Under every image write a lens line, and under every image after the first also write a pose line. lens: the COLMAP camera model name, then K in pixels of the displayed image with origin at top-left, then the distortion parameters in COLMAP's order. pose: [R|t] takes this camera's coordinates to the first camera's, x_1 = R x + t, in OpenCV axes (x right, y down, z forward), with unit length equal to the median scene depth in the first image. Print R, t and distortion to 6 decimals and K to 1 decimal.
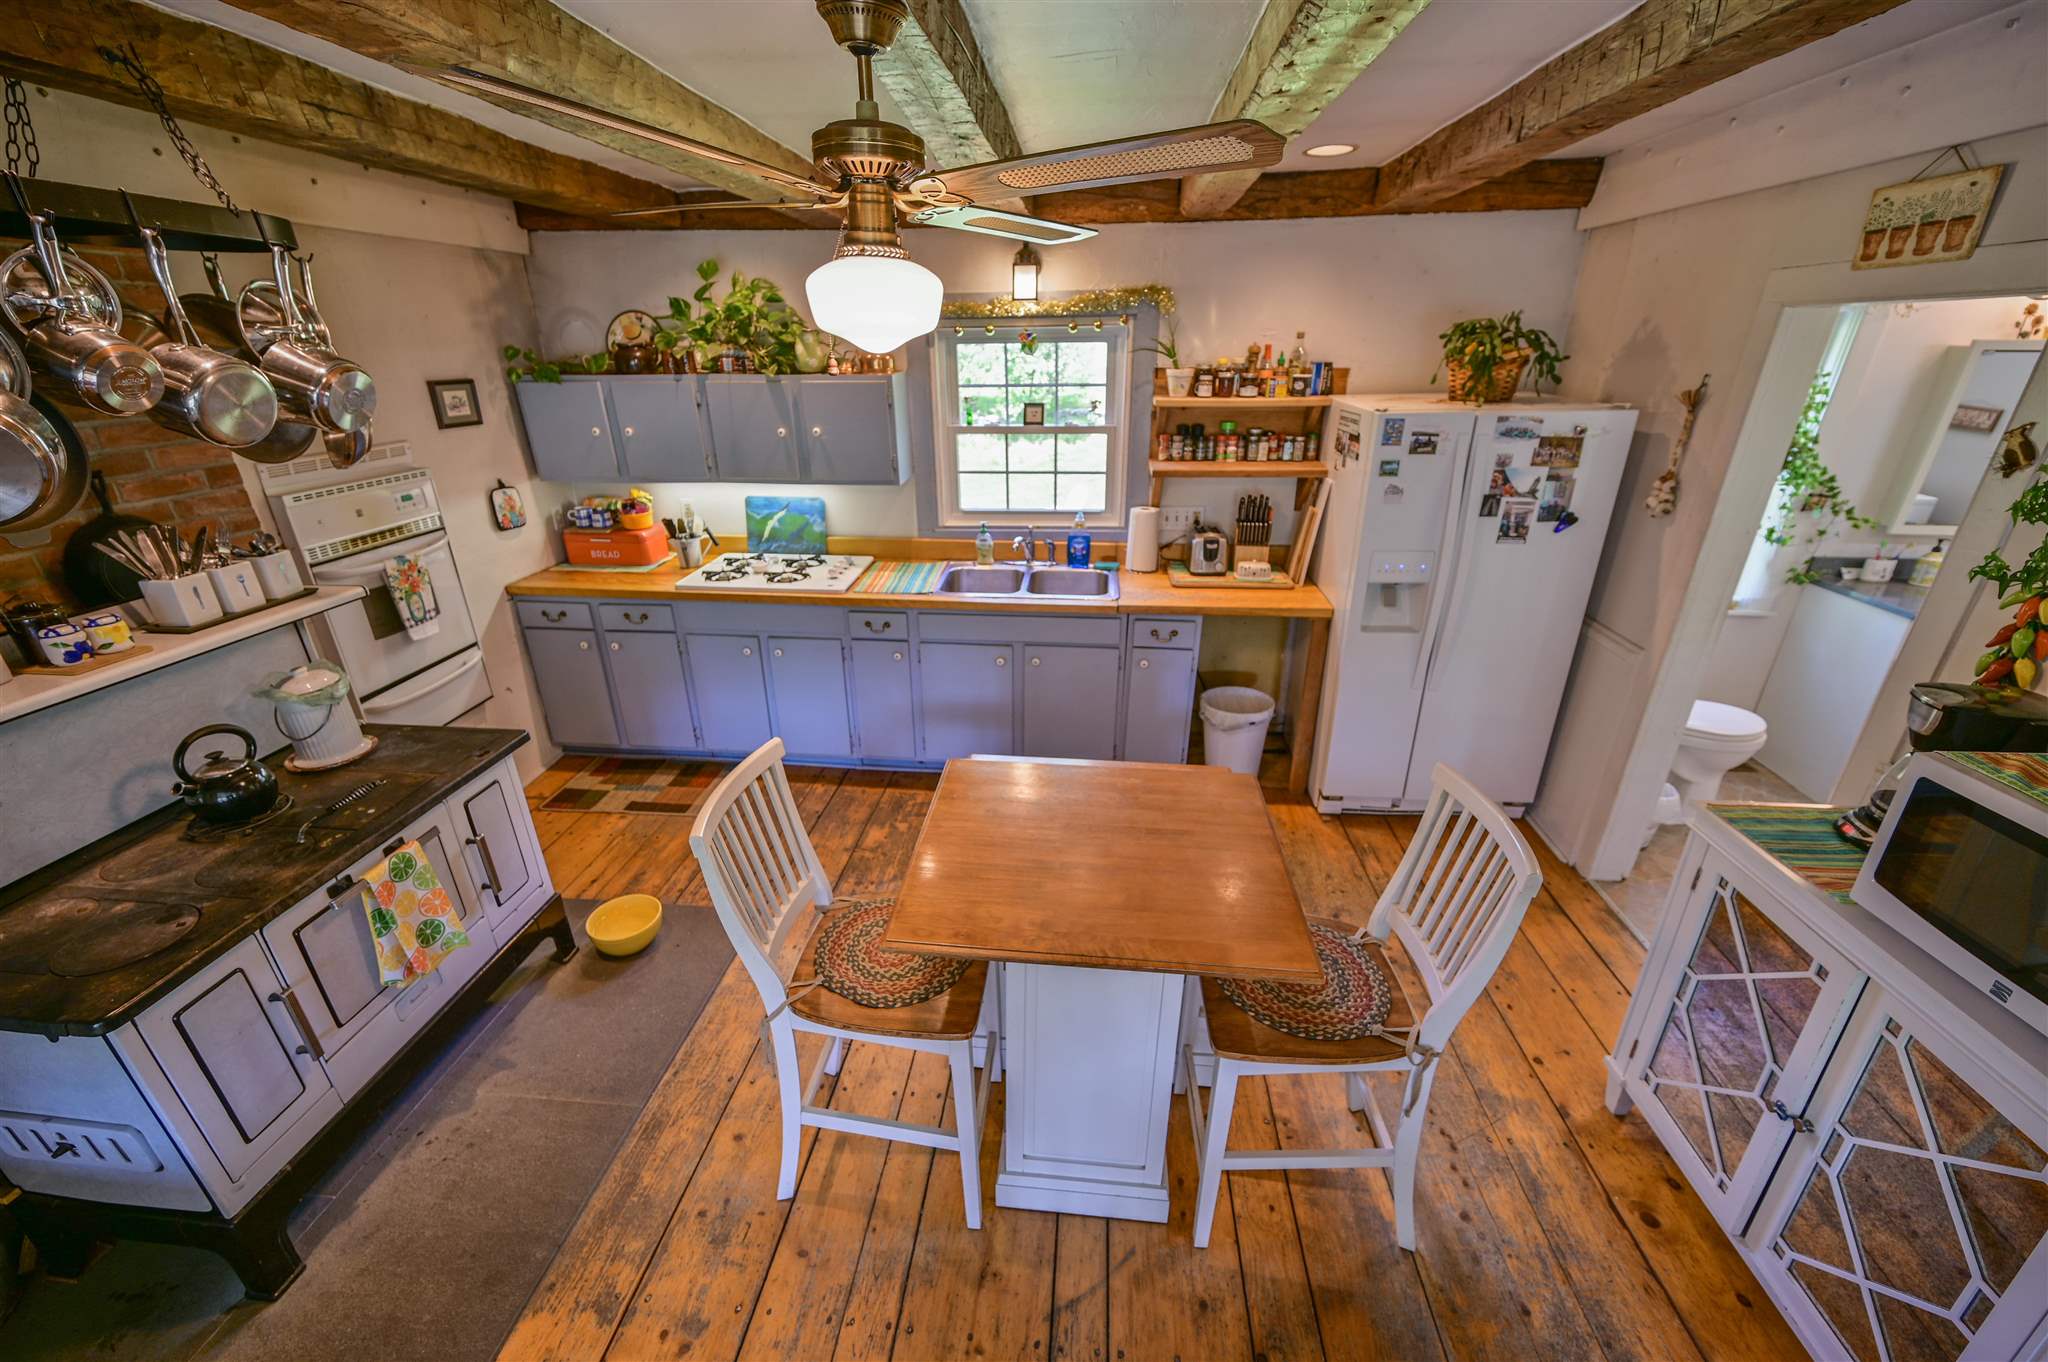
lens RADIAL K [[802.4, 0, 1021.3], [0, 802.4, 688.4], [0, 0, 1]] dist [-0.001553, 0.000263]
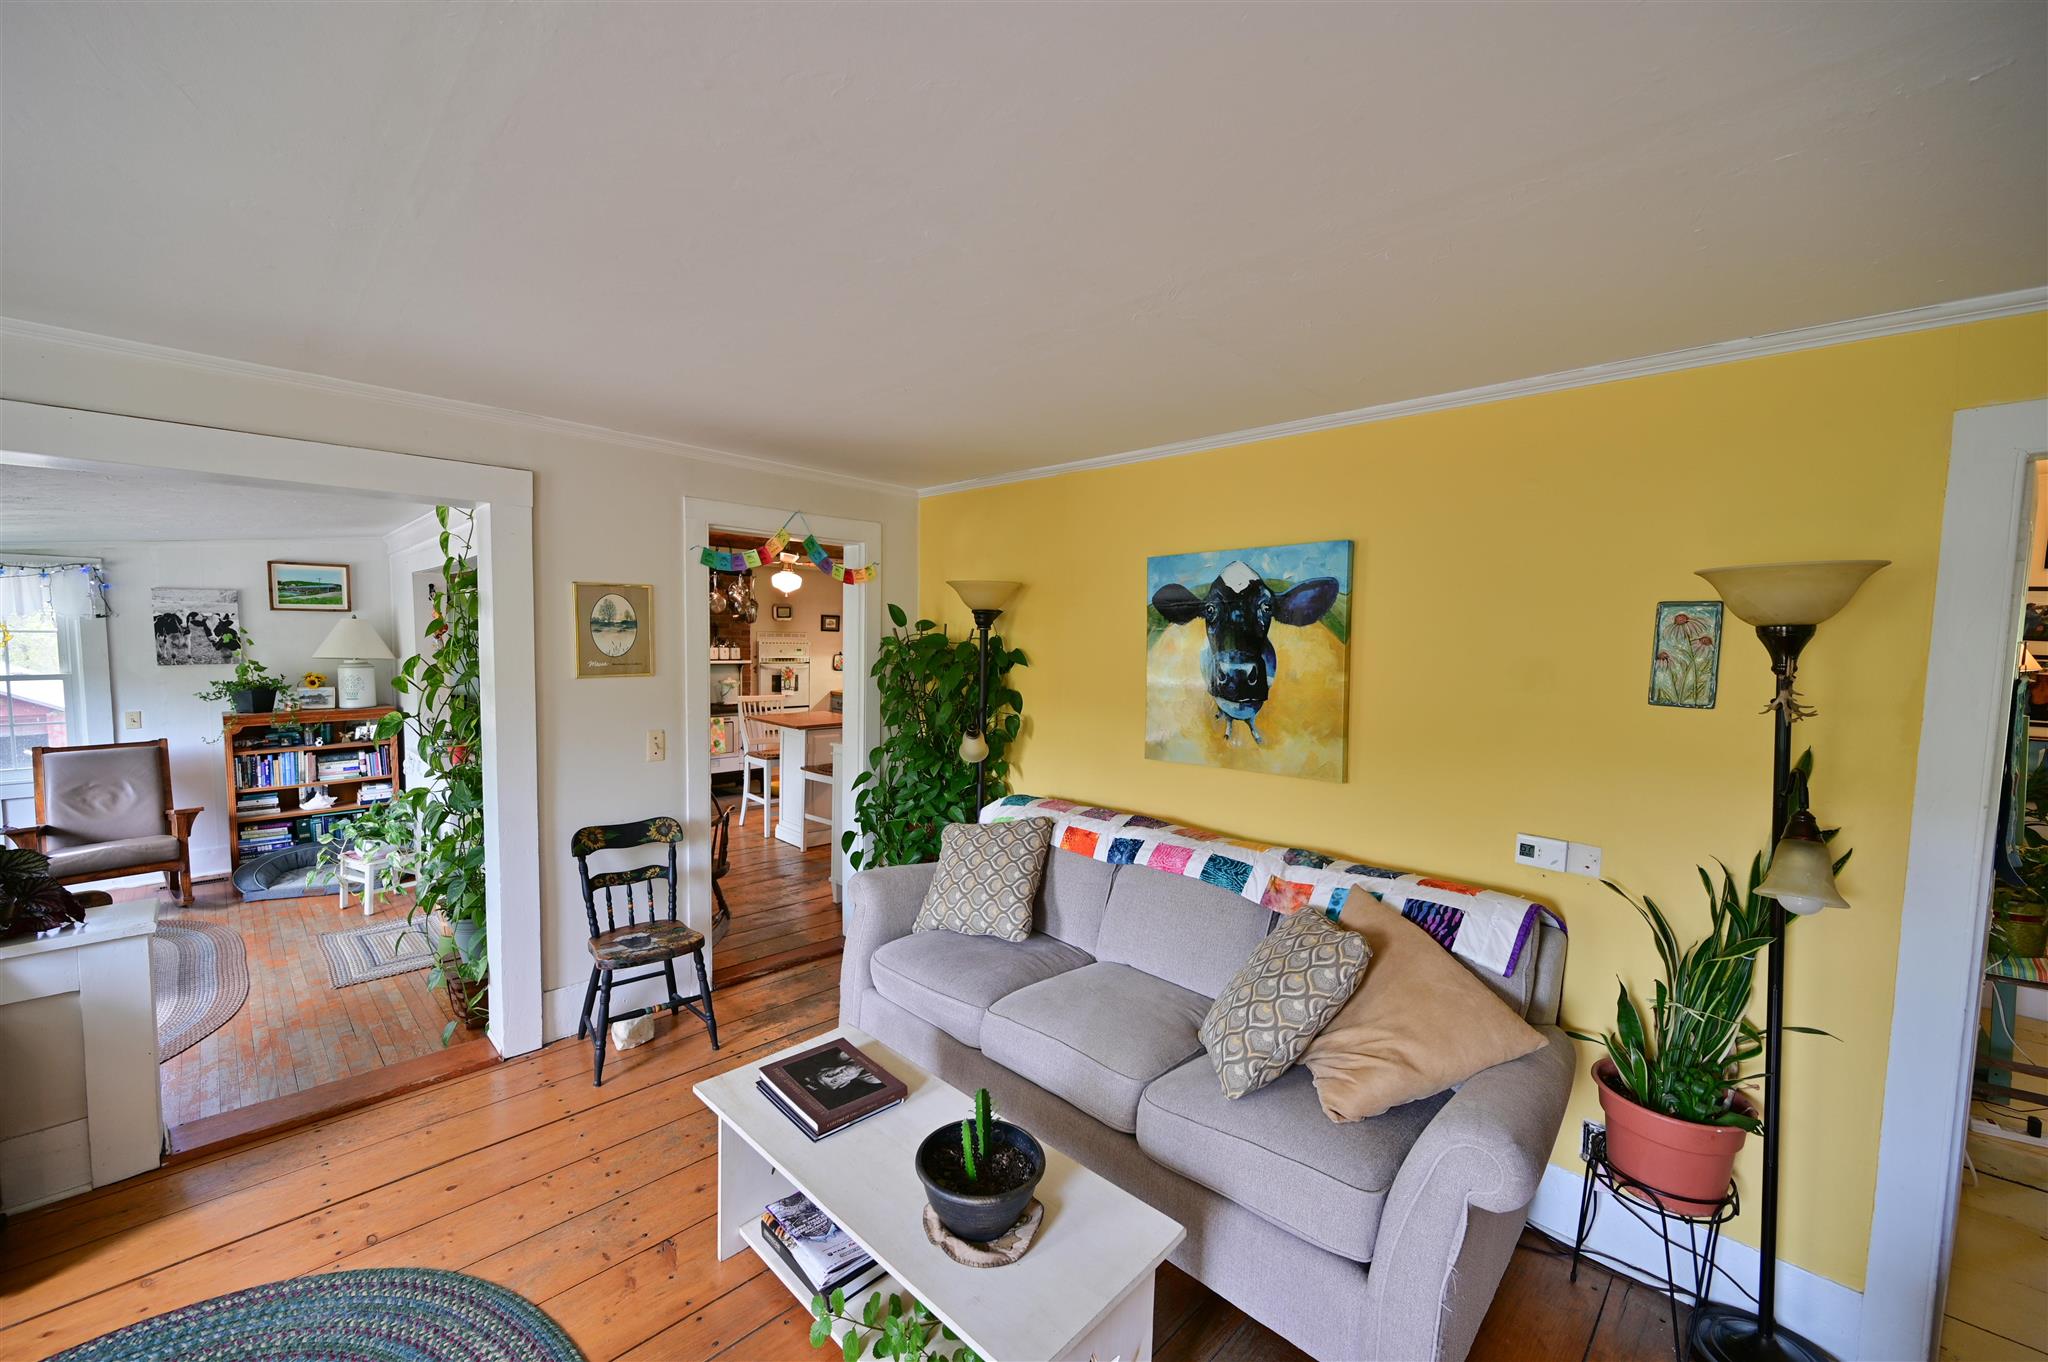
lens RADIAL K [[802.4, 0, 1021.3], [0, 802.4, 688.4], [0, 0, 1]] dist [-0.001553, 0.000263]
pose [[0.770504, 0.059571, -0.634646, 2.617138], [-0.276135, 0.928548, -0.248089, 0.598763], [0.574520, 0.366401, 0.731899, -0.952456]]
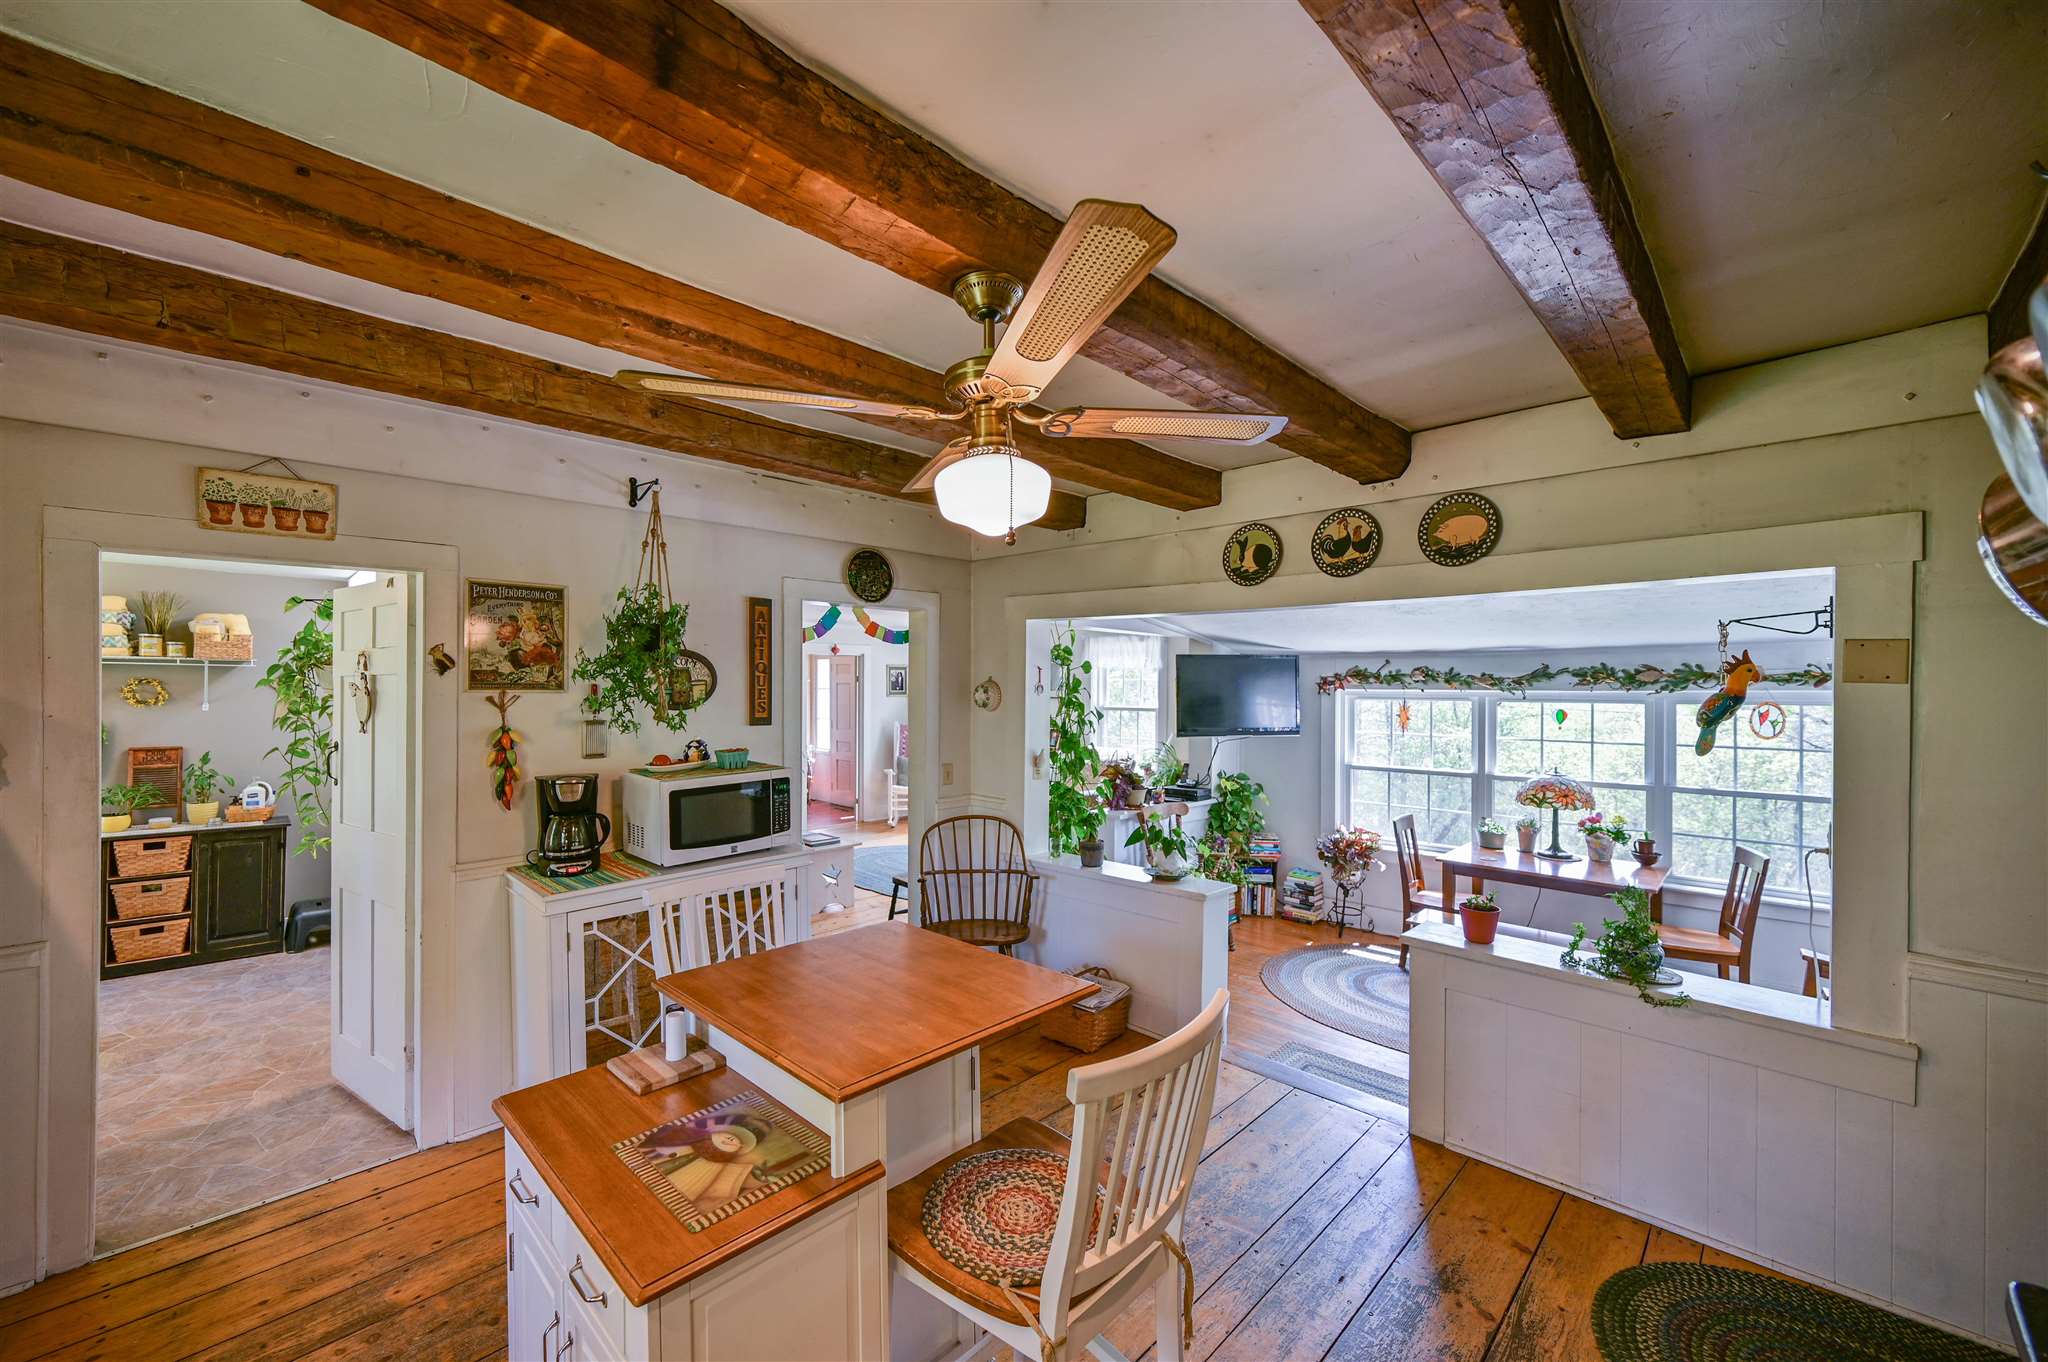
lens RADIAL K [[802.4, 0, 1021.3], [0, 802.4, 688.4], [0, 0, 1]] dist [-0.001553, 0.000263]
pose [[-0.778689, -0.002001, 0.627408, -0.652303], [0.249882, 0.916273, 0.313055, -0.402938], [-0.575503, 0.400550, -0.712991, 1.323483]]
